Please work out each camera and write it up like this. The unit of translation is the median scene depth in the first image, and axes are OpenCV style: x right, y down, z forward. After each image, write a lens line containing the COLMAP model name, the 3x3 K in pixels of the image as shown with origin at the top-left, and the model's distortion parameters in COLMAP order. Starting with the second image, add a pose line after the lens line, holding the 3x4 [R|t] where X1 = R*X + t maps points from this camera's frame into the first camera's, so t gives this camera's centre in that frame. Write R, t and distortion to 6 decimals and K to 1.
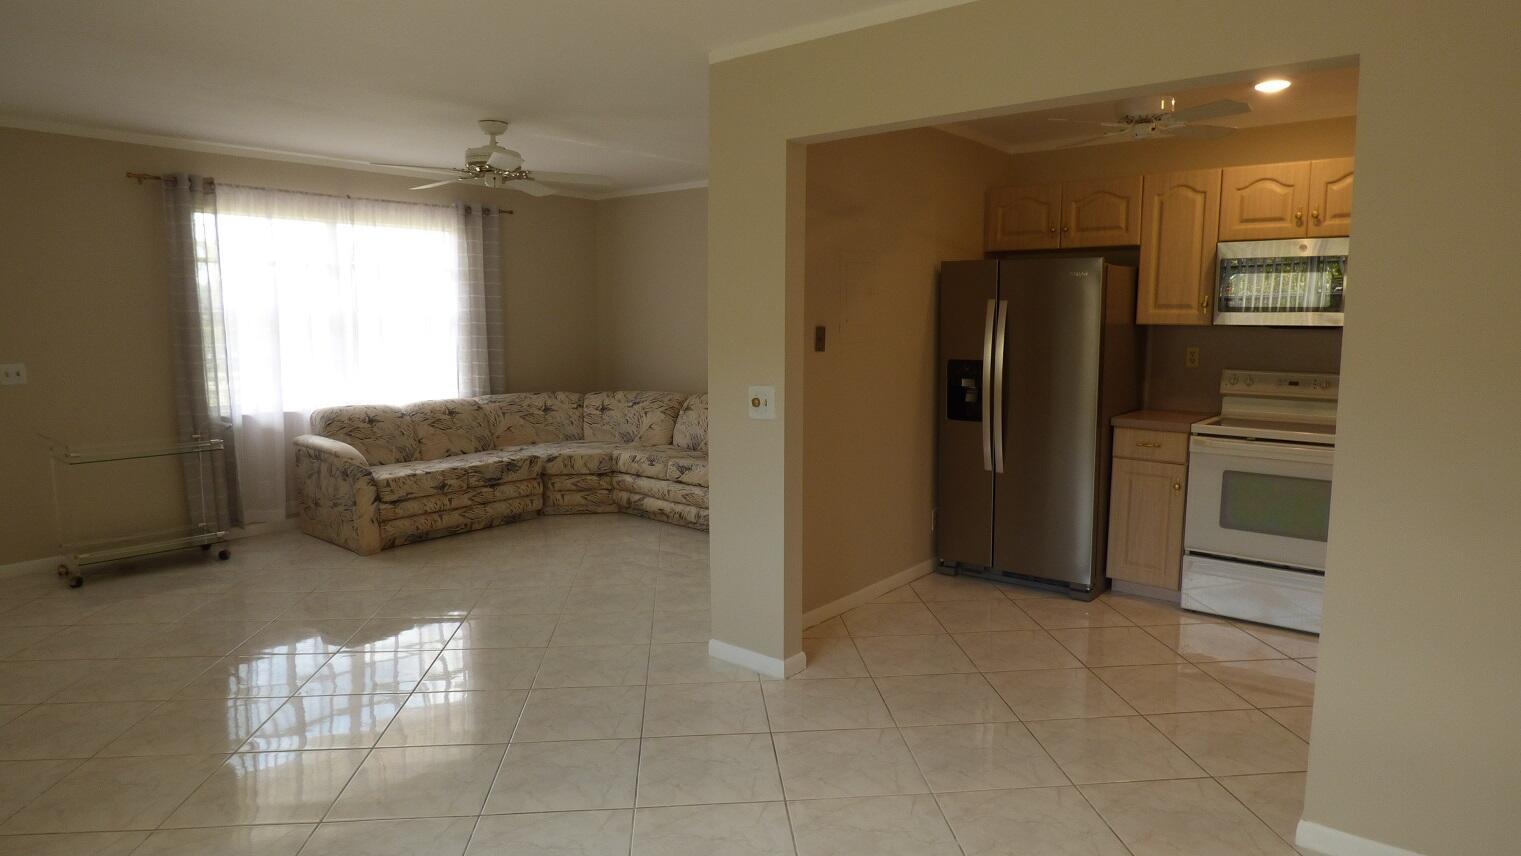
lens RADIAL K [[910.8, 0, 760.5], [0, 910.8, 428.0], [0, 0, 1]] dist [-0.008096, 0.015269]
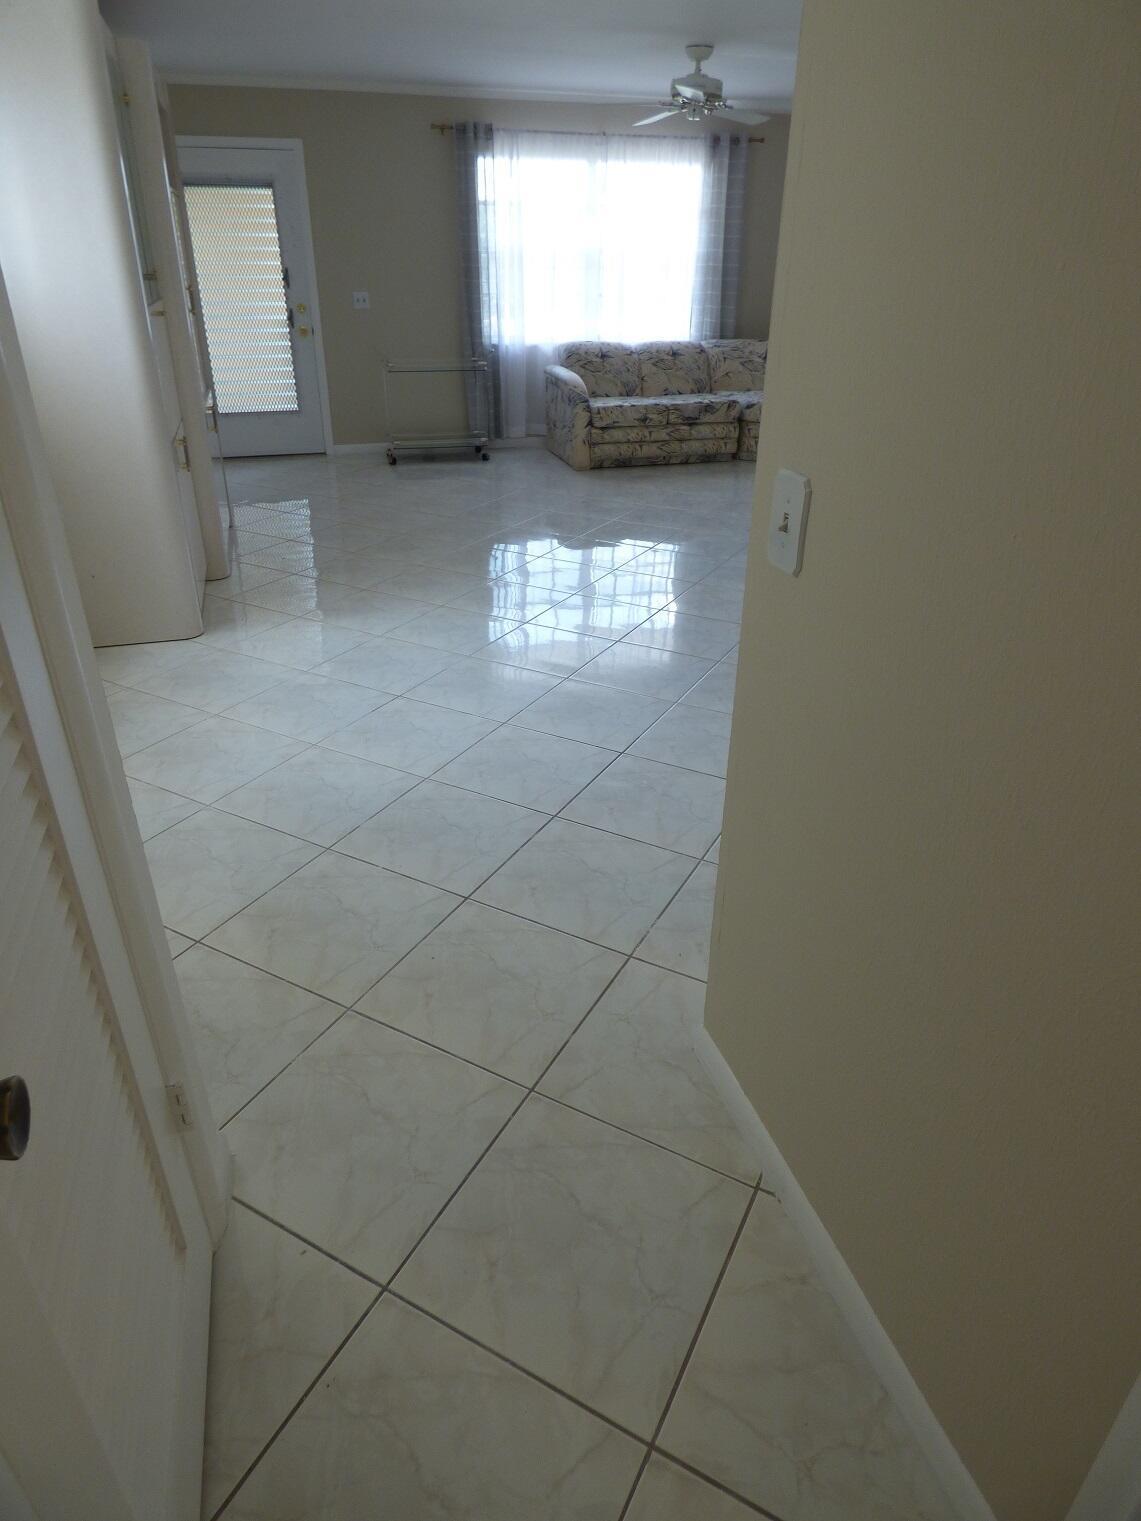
lens RADIAL K [[932.4, 0, 569.2], [0, 932.4, 738.8], [0, 0, 1]] dist [-0.004991, -0.002301]
pose [[0.835650, 0.259000, -0.484363, 0.252660], [-0.075923, 0.927846, 0.365155, 0.015417], [0.543989, -0.268368, 0.795019, -0.107658]]
